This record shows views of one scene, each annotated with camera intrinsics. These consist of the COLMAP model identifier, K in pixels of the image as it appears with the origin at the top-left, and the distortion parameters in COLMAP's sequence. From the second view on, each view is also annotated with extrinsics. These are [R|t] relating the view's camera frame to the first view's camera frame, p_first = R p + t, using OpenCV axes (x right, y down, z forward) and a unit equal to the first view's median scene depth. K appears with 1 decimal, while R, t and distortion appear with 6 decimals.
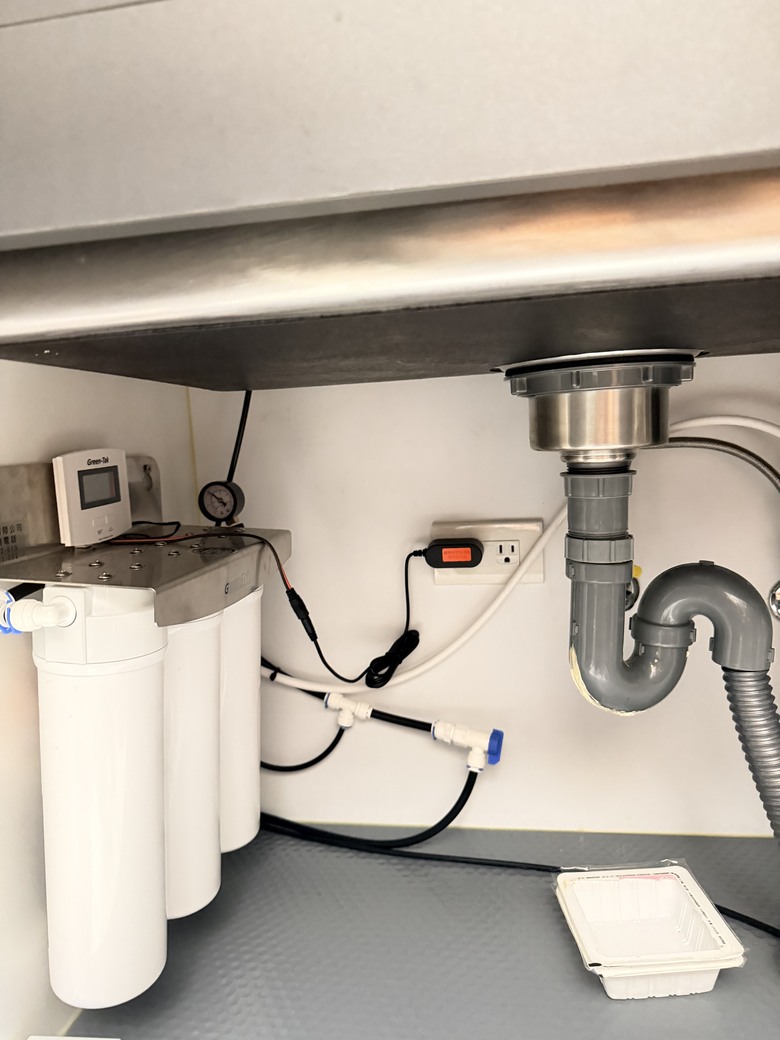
lens RADIAL K [[749.5, 0, 388.5], [0, 749.5, 520.6], [0, 0, 1]] dist [0.125147, -0.129226]
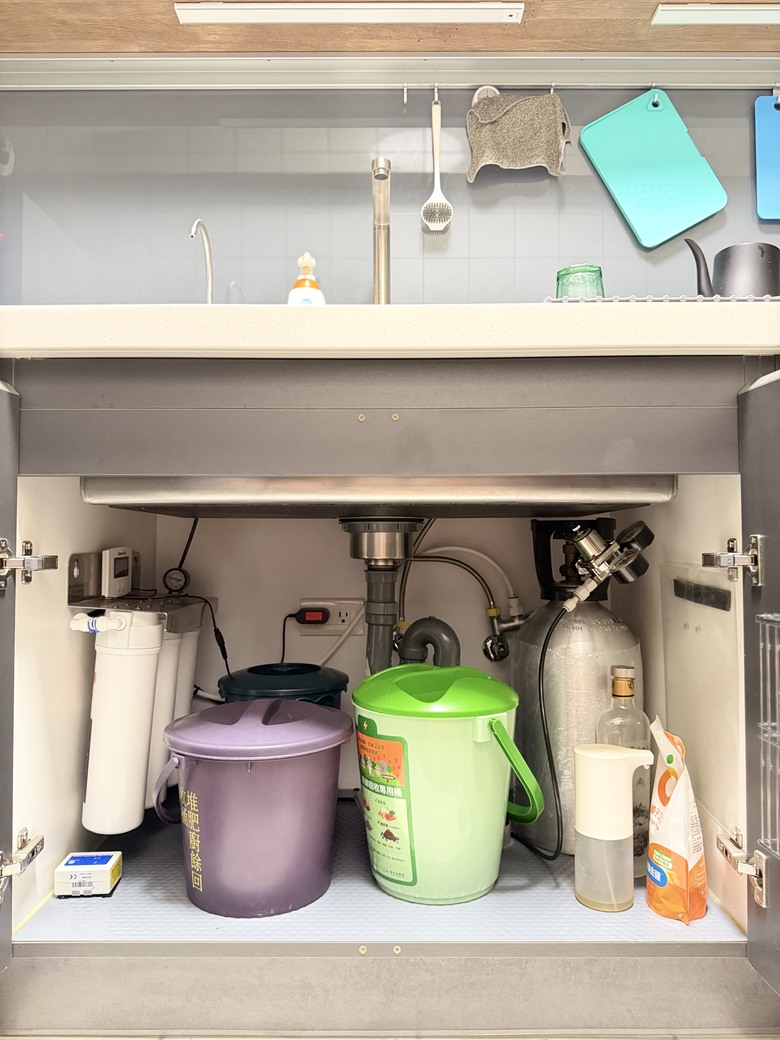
lens RADIAL K [[749.5, 0, 388.5], [0, 749.5, 520.6], [0, 0, 1]] dist [0.125147, -0.129226]
pose [[0.986003, 0.058140, 0.156260, -0.031565], [-0.035089, 0.988600, -0.146422, 0.097331], [-0.162992, 0.138889, 0.976803, -0.985958]]
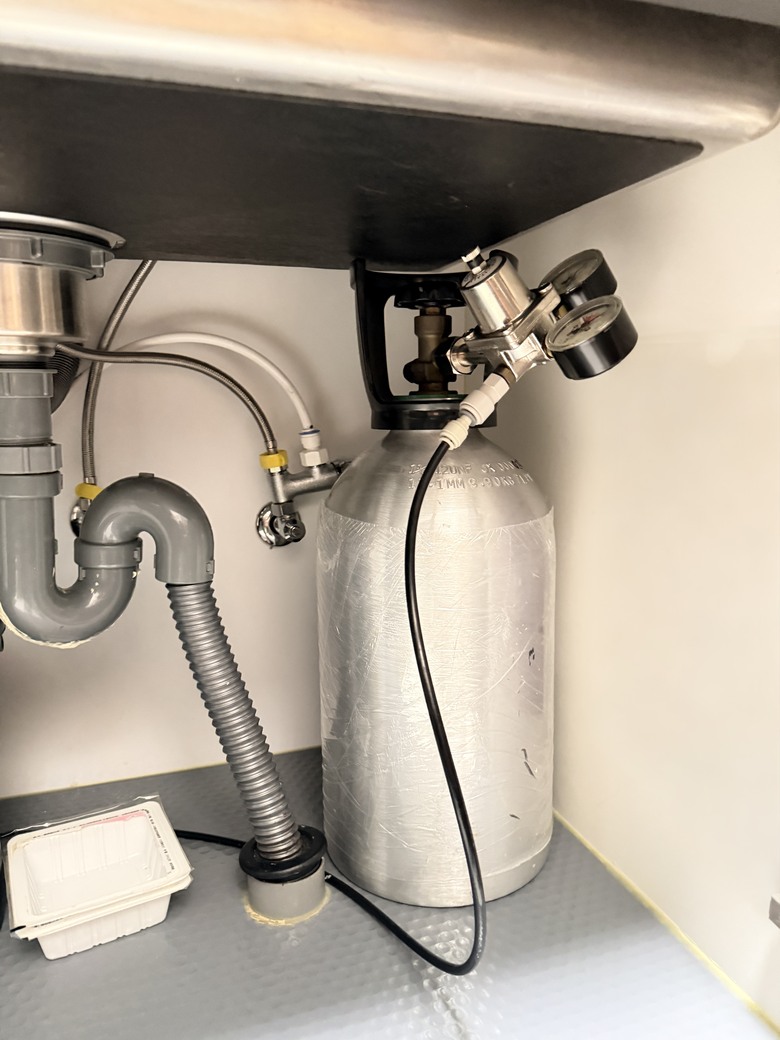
lens RADIAL K [[749.5, 0, 388.5], [0, 749.5, 520.6], [0, 0, 1]] dist [0.125147, -0.129226]
pose [[0.884996, -0.032659, 0.464453, 0.240902], [0.015751, 0.999066, 0.040239, 0.077894], [-0.465333, -0.028296, 0.884683, 0.032959]]
